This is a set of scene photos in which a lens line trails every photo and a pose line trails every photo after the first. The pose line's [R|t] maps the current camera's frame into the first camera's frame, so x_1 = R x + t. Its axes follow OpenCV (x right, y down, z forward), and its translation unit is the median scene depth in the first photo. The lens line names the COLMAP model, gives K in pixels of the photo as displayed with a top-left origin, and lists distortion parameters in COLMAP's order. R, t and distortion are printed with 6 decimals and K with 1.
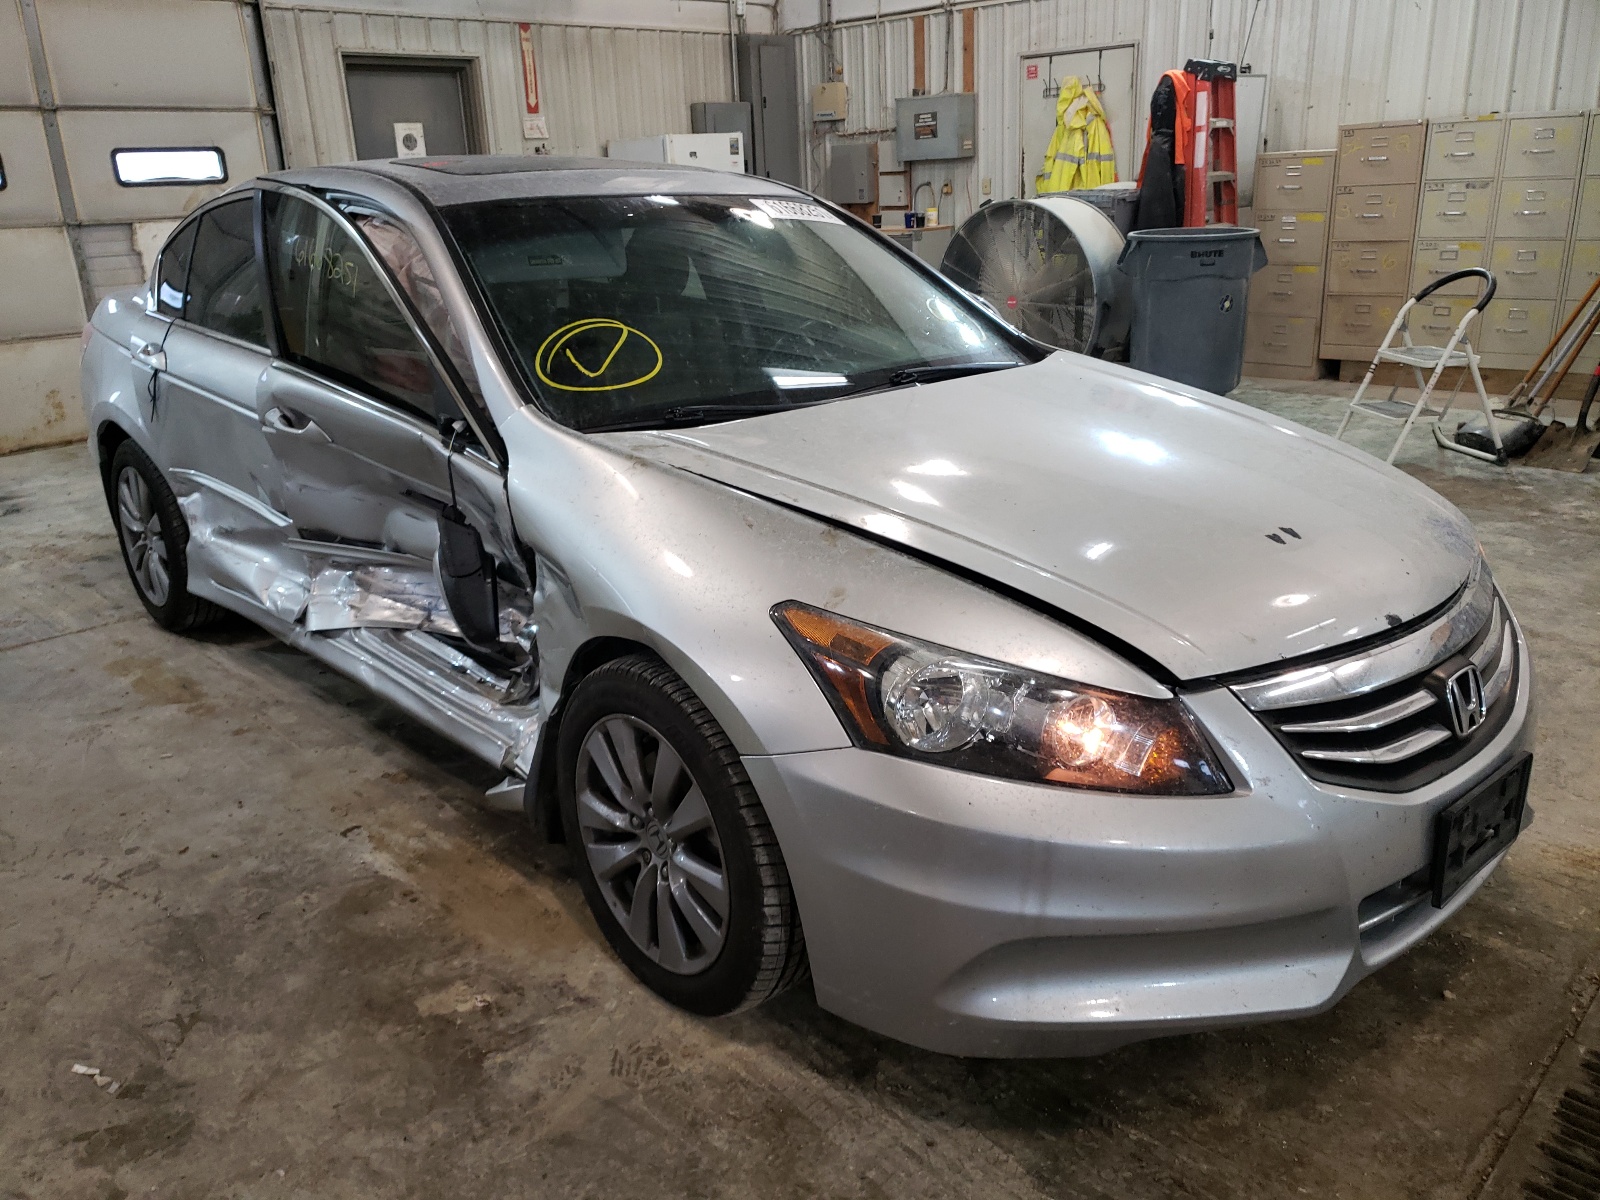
lens RADIAL K [[1228.2, 0, 756.3], [0, 1228.2, 599.7], [0, 0, 1]] dist [0.004655, 0.002176]
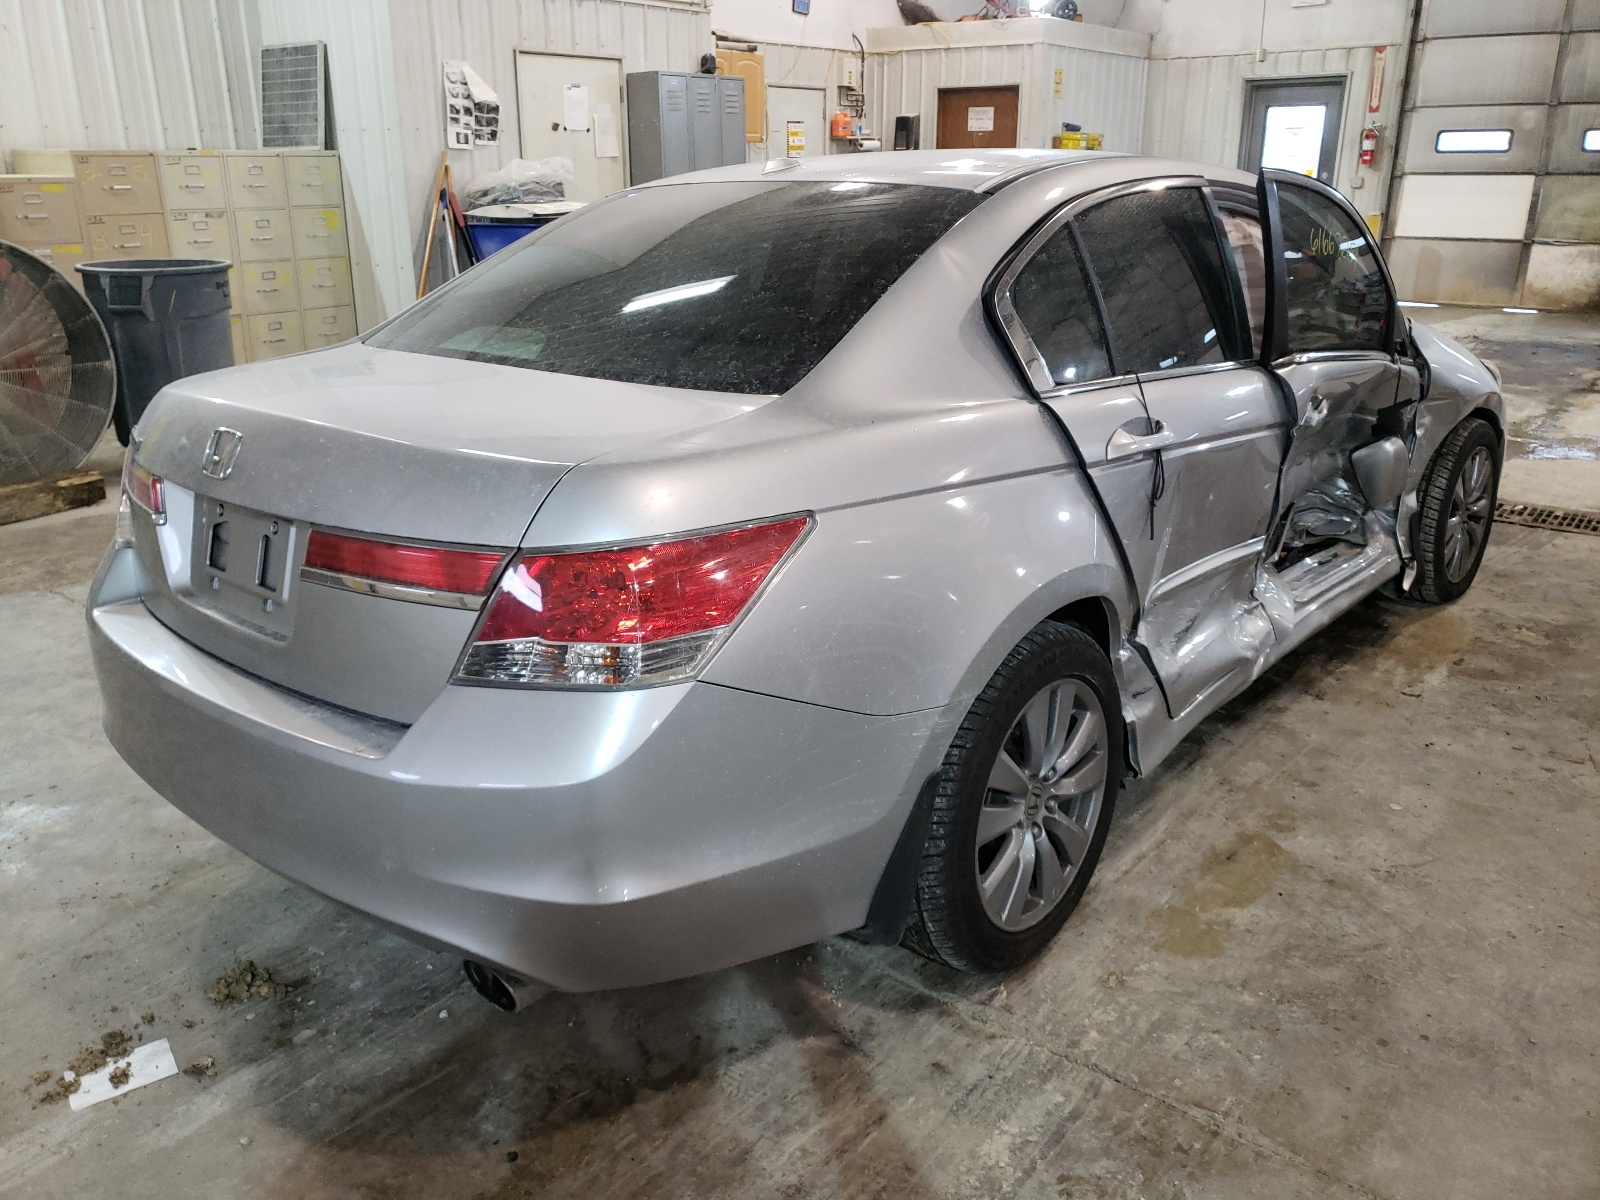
lens RADIAL K [[1228.2, 0, 756.3], [0, 1228.2, 599.7], [0, 0, 1]] dist [0.004655, 0.002176]
pose [[-0.102296, -0.288445, 0.952016, -0.594803], [0.330966, 0.892644, 0.306019, -0.207426], [-0.938082, 0.346389, 0.004151, 0.664932]]
